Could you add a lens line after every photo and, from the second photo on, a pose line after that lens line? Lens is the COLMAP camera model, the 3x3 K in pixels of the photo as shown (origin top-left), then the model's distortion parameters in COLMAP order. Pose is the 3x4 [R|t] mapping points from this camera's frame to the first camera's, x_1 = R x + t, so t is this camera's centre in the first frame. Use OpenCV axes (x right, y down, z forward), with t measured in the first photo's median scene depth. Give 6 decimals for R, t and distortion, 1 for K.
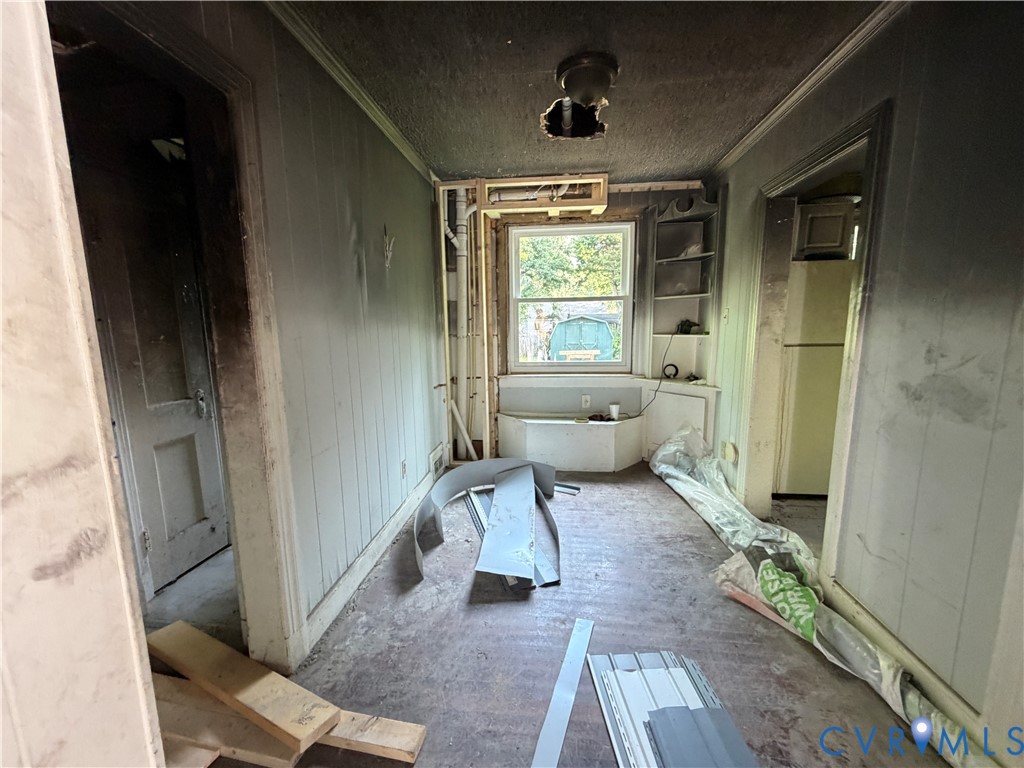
lens RADIAL K [[407.6, 0, 507.4], [0, 407.6, 384.9], [0, 0, 1]] dist [0.000362, -0.000182]
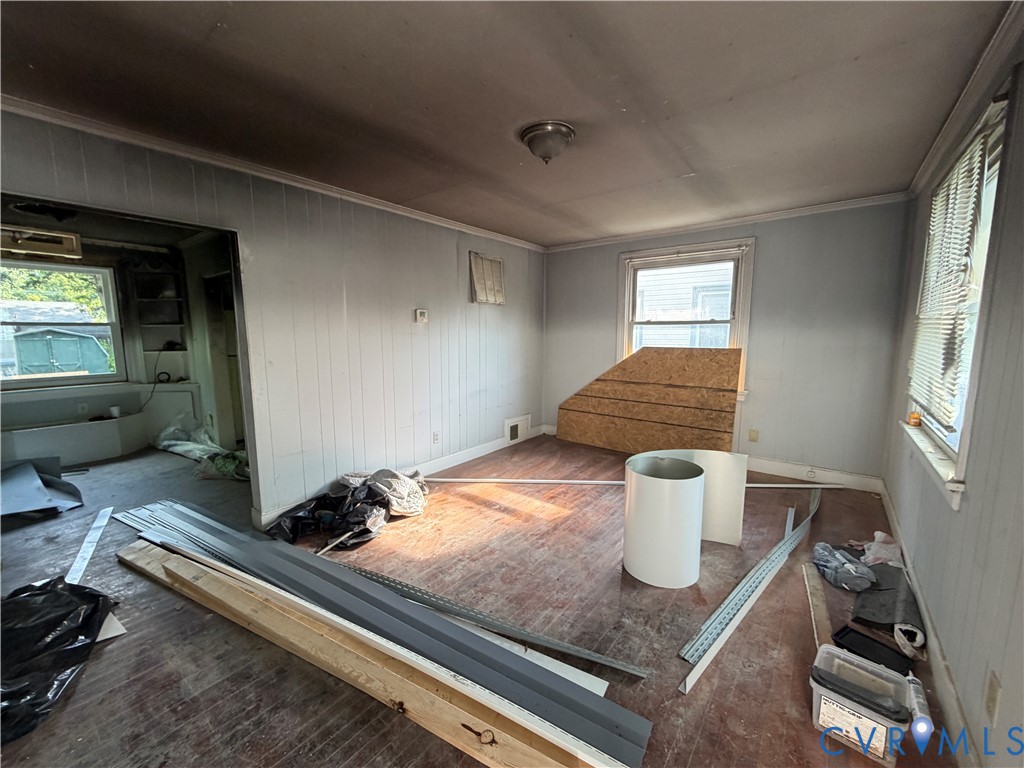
lens RADIAL K [[407.6, 0, 507.4], [0, 407.6, 384.9], [0, 0, 1]] dist [0.000362, -0.000182]
pose [[0.517673, -0.096495, 0.850120, -0.209088], [0.124775, 0.991511, 0.036563, 0.101443], [-0.846431, 0.087147, 0.525319, -0.840191]]
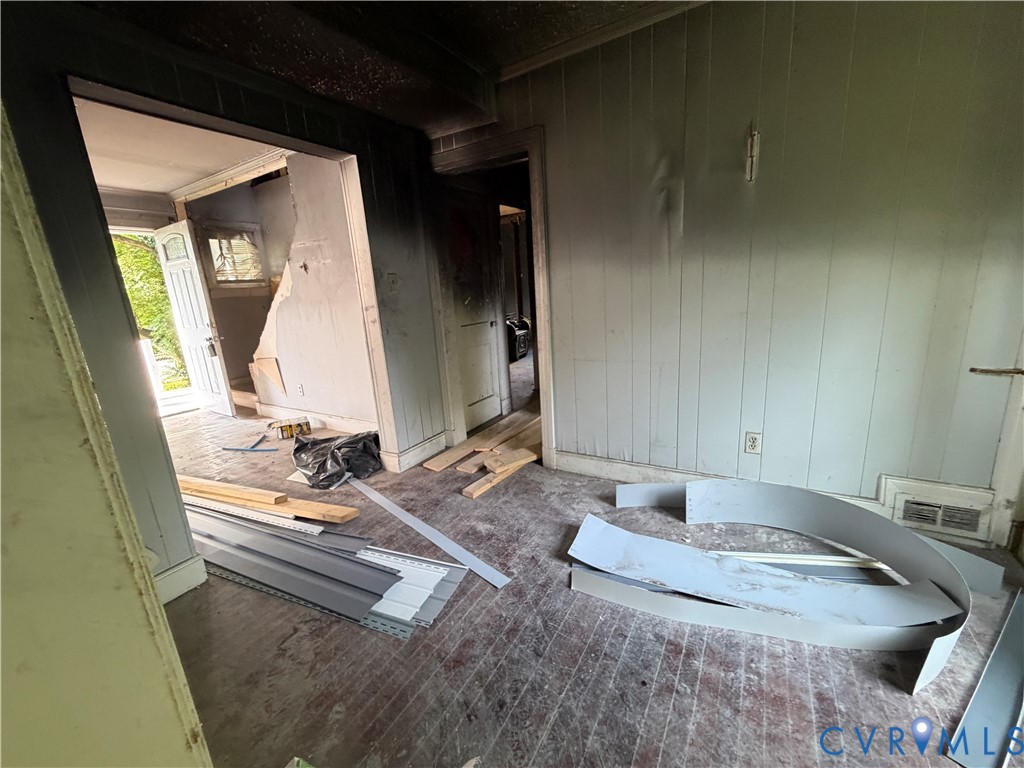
lens RADIAL K [[407.6, 0, 507.4], [0, 407.6, 384.9], [0, 0, 1]] dist [0.000362, -0.000182]
pose [[-0.410159, 0.256485, -0.875206, 0.505827], [-0.063922, 0.949196, 0.308125, -0.095157], [0.909771, 0.182325, -0.372926, 0.706448]]
